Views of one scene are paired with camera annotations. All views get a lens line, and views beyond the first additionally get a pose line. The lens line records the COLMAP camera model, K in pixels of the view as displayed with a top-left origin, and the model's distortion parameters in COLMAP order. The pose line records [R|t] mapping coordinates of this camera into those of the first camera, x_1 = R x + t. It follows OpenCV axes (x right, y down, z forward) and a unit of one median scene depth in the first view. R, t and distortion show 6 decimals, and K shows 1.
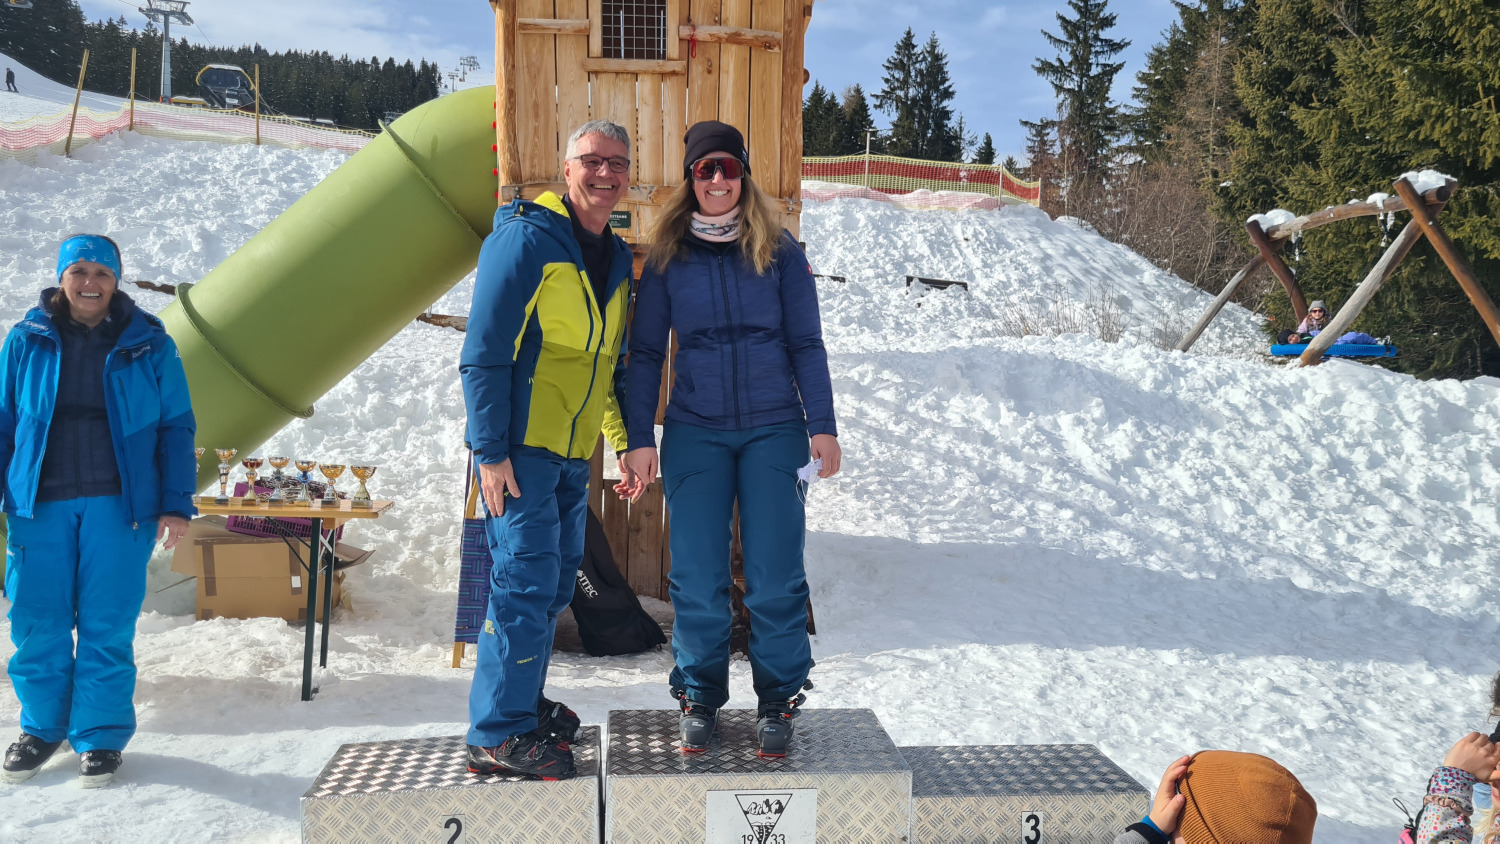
lens RADIAL K [[1132.8, 0, 749.6], [0, 1132.8, 443.2], [0, 0, 1]] dist [0.055035, -0.036649]
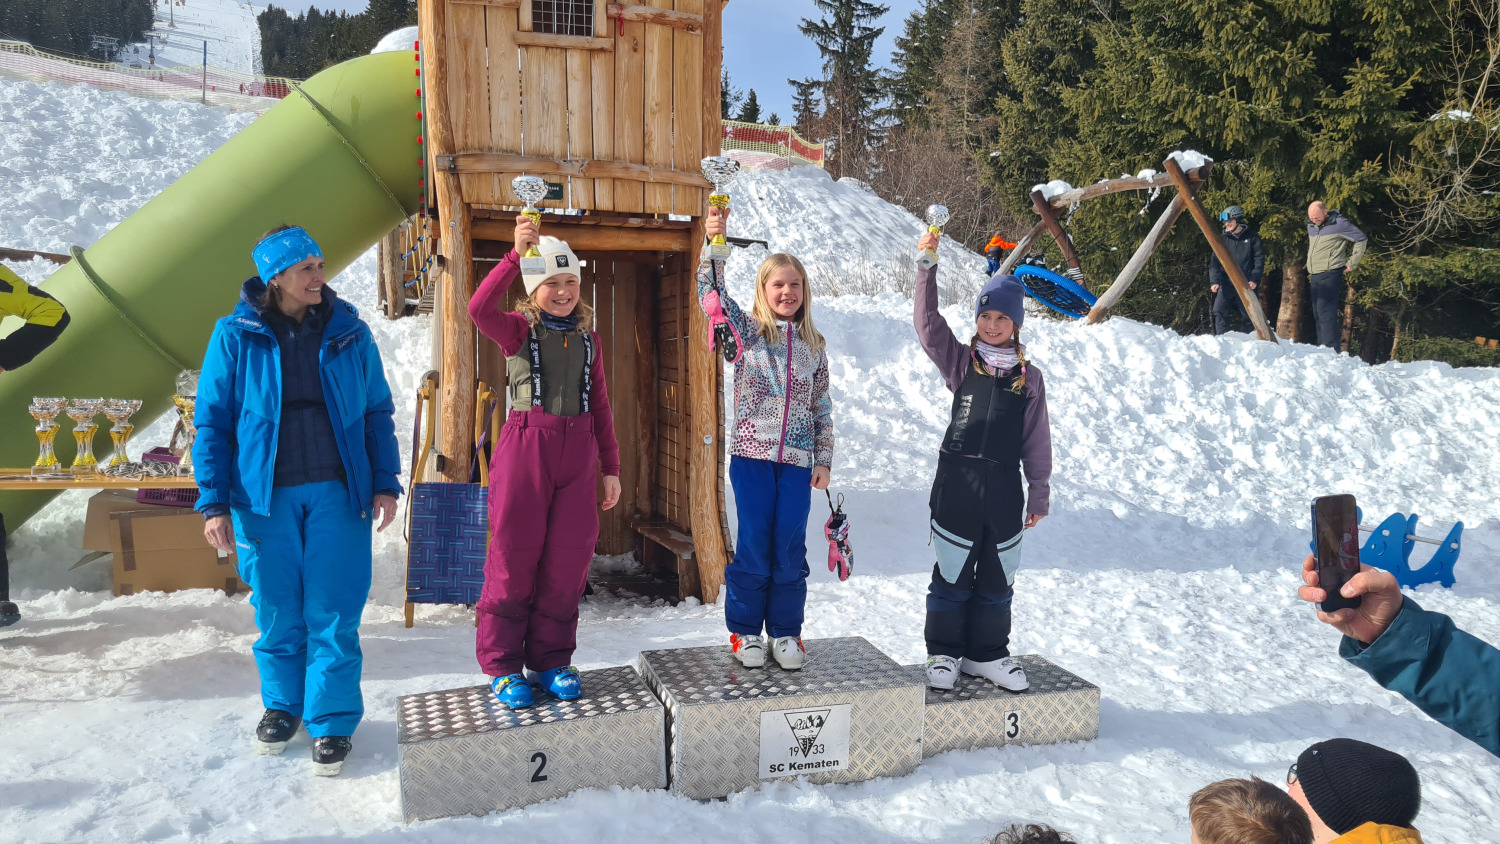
lens RADIAL K [[1132.8, 0, 753.7], [0, 1132.8, 429.9], [0, 0, 1]] dist [0.055035, -0.036649]
pose [[0.978307, -0.022483, 0.205939, -0.049270], [0.016234, 0.999357, 0.031982, -0.002878], [-0.206525, -0.027945, 0.978042, -0.020611]]
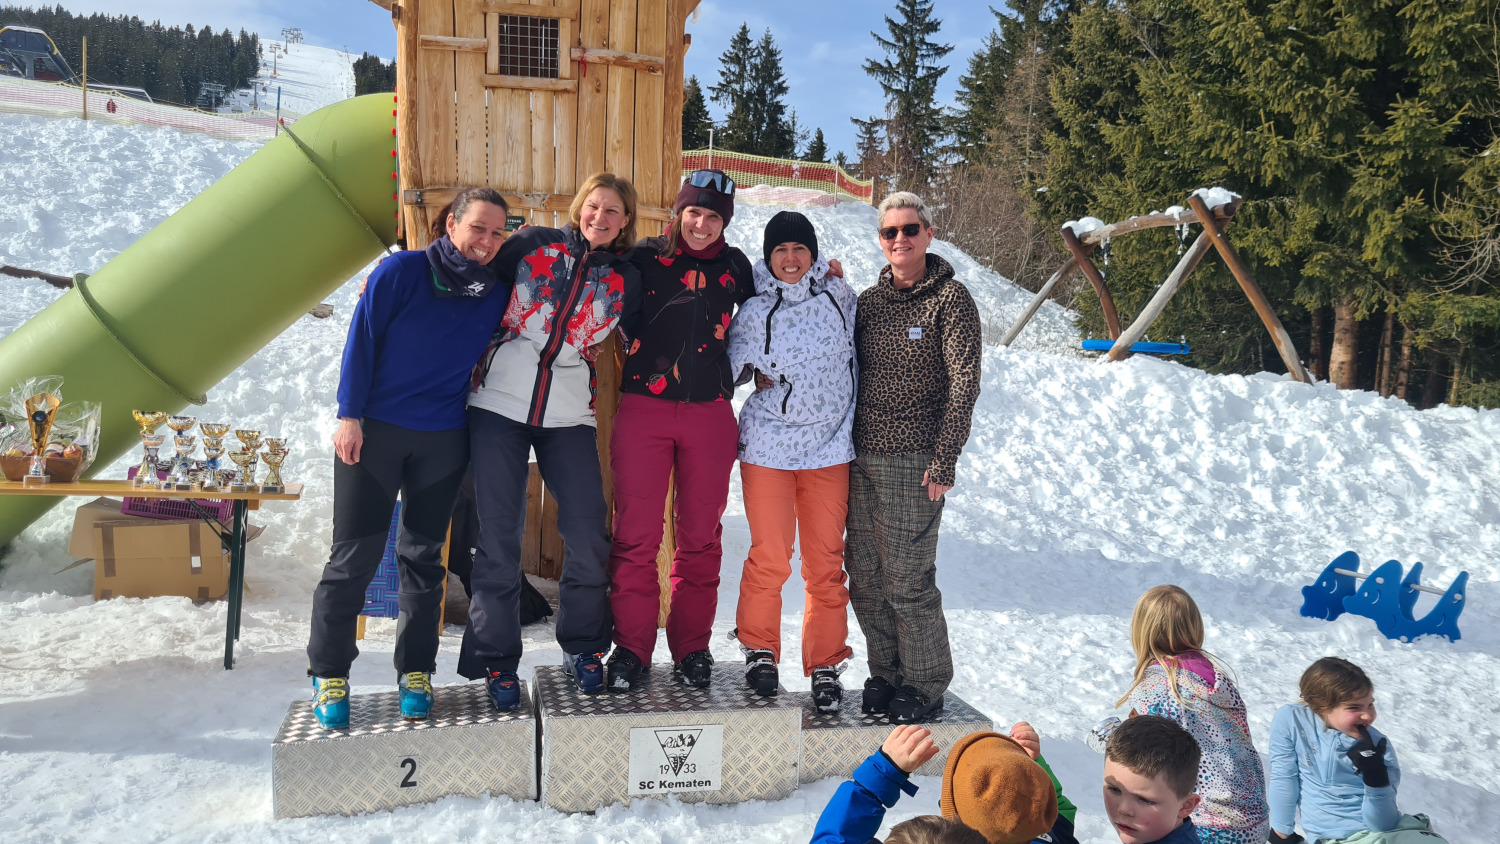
lens RADIAL K [[1132.8, 0, 718.2], [0, 1132.8, 411.8], [0, 0, 1]] dist [0.055035, -0.036649]
pose [[0.992966, 0.004531, 0.118310, -0.015759], [-0.002741, 0.999879, -0.015285, -0.000471], [-0.118365, 0.014854, 0.992859, -0.032235]]
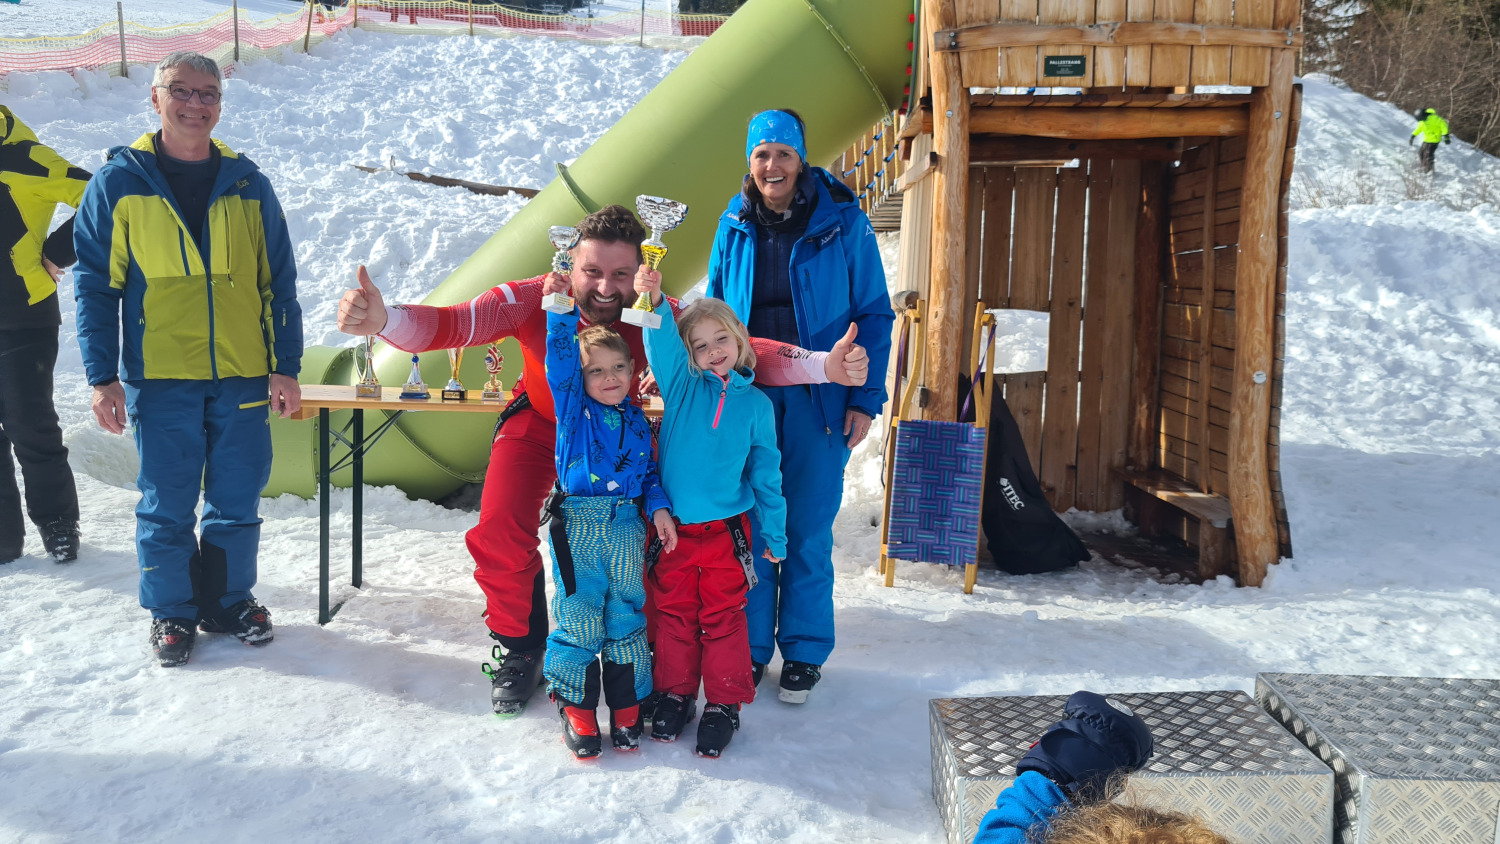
lens RADIAL K [[1132.8, 0, 719.2], [0, 1132.8, 410.6], [0, 0, 1]] dist [0.055035, -0.036649]
pose [[0.987751, 0.004029, -0.155988, -0.076907], [0.006877, 0.997571, 0.069317, -0.001013], [0.155888, -0.069541, 0.985324, 0.034039]]
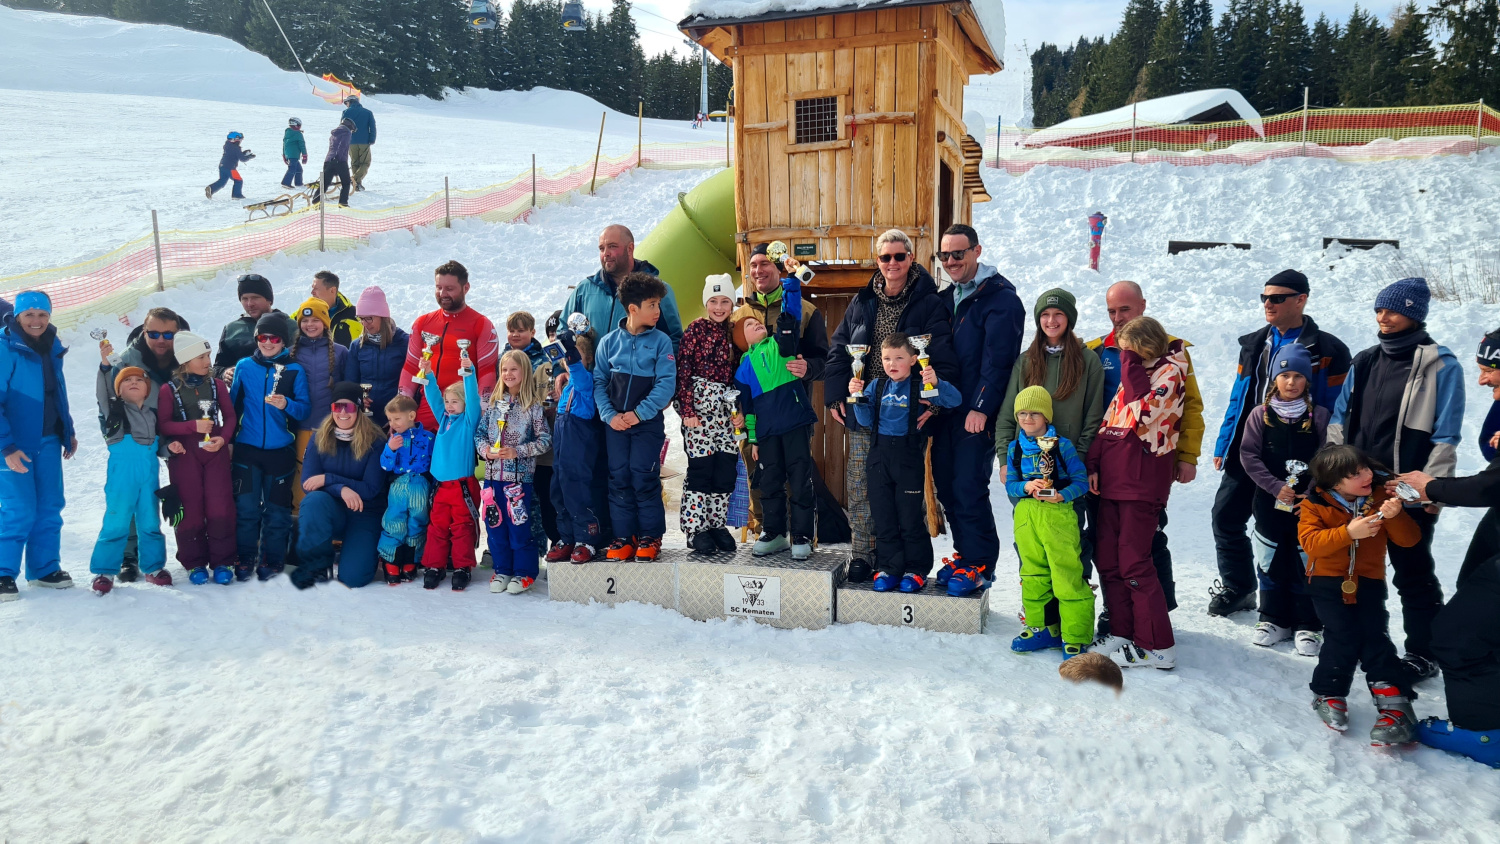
lens RADIAL K [[1132.8, 0, 725.6], [0, 1132.8, 419.9], [0, 0, 1]] dist [0.055035, -0.036649]
pose [[0.897176, 0.006024, -0.441632, 0.144792], [-0.004431, 0.999979, 0.004637, 0.006954], [0.441651, -0.002203, 0.897184, -0.127776]]
